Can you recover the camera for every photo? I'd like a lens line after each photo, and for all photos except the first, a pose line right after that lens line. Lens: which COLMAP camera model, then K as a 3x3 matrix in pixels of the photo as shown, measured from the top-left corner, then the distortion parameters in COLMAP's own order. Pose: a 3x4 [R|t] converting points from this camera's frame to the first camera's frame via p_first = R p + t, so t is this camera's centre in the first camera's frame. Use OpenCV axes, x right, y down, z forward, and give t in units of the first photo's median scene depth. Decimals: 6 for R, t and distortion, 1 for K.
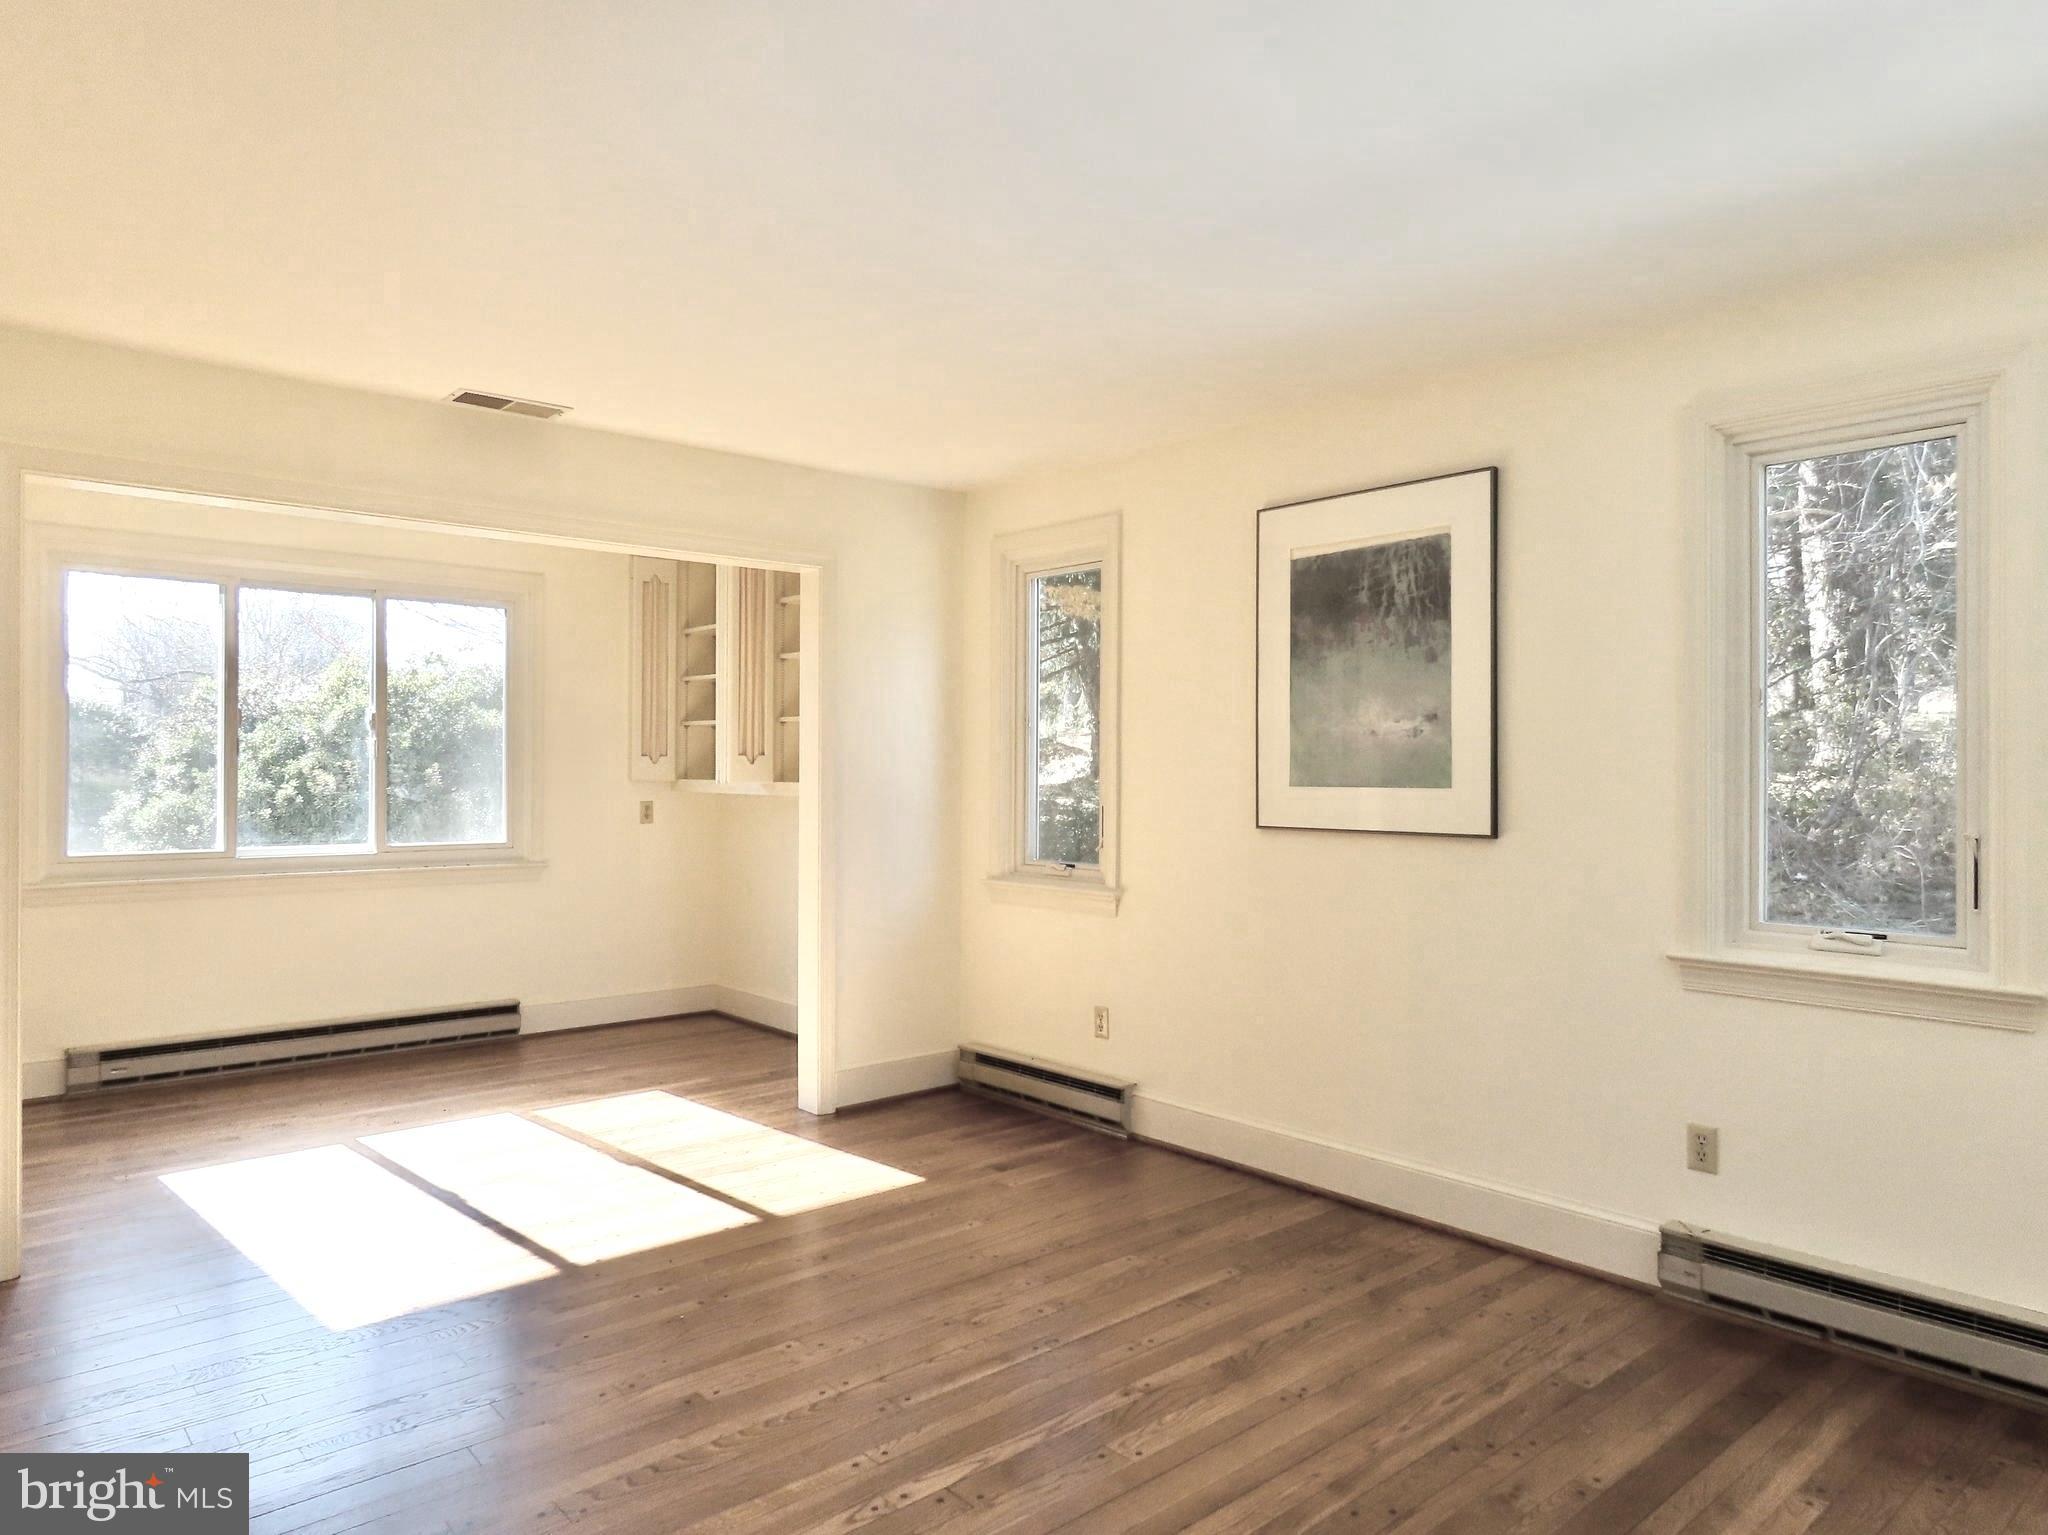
lens RADIAL K [[1296.1, 0, 1024.0], [0, 1296.1, 767.5], [0, 0, 1]] dist [0.003094, 0.002132]
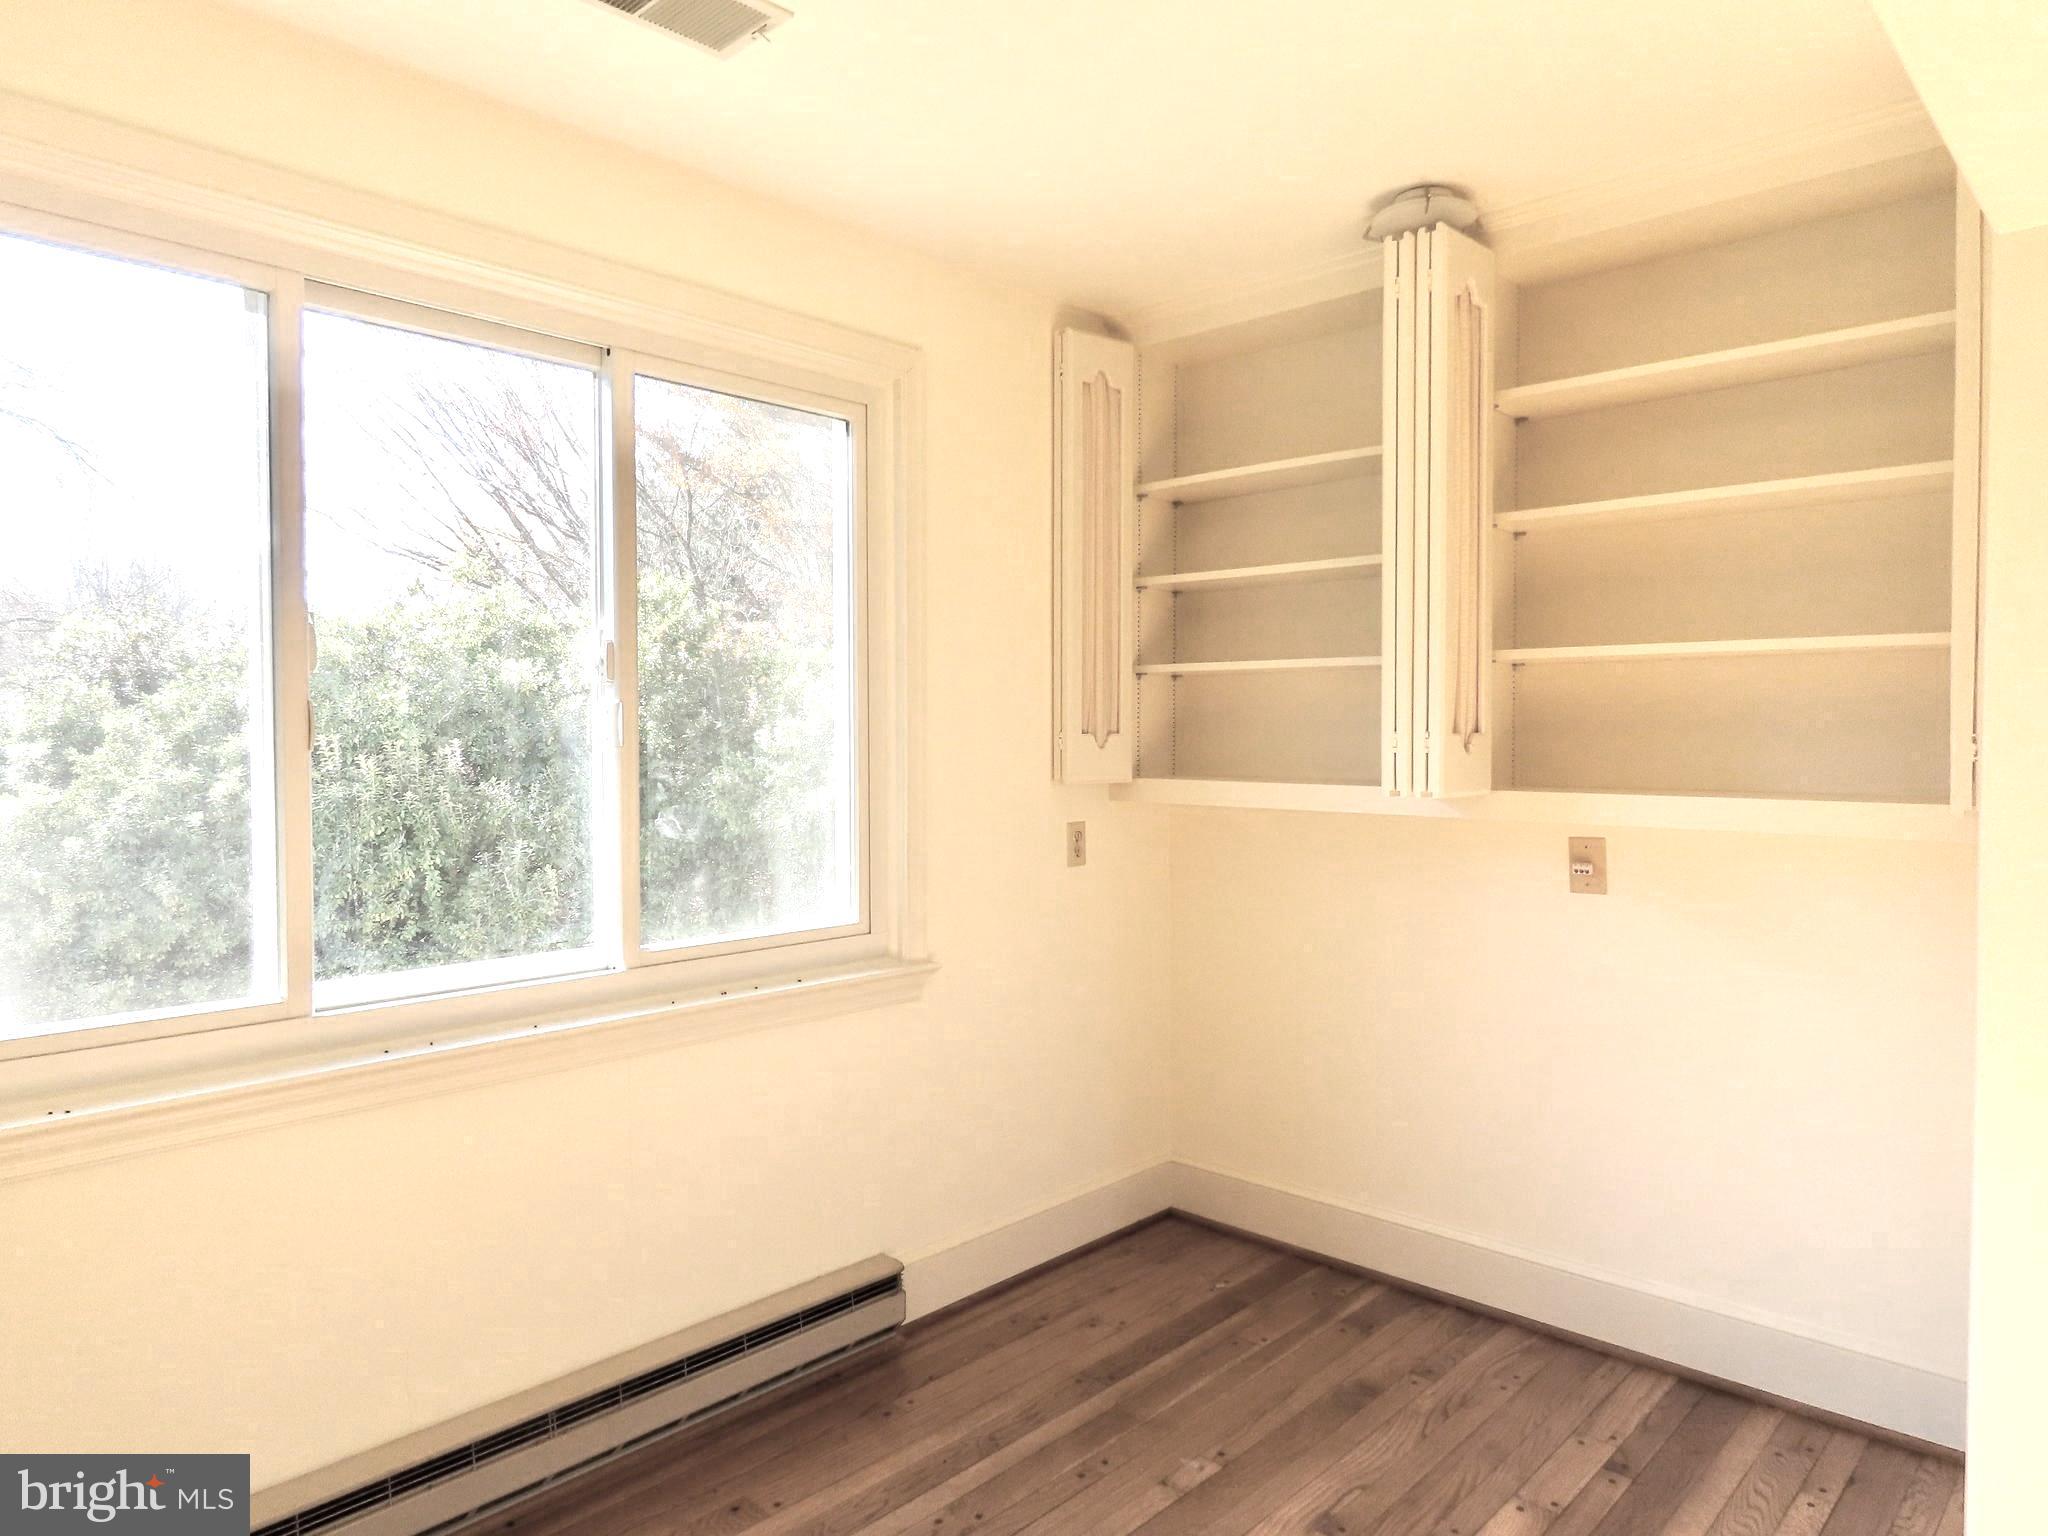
lens RADIAL K [[1296.1, 0, 1024.0], [0, 1296.1, 768.0], [0, 0, 1]] dist [0.003094, 0.002132]
pose [[0.996037, -0.008063, 0.088579, -0.233812], [0.005443, 0.999542, 0.029782, -0.006847], [-0.088778, -0.029181, 0.995624, 0.327098]]
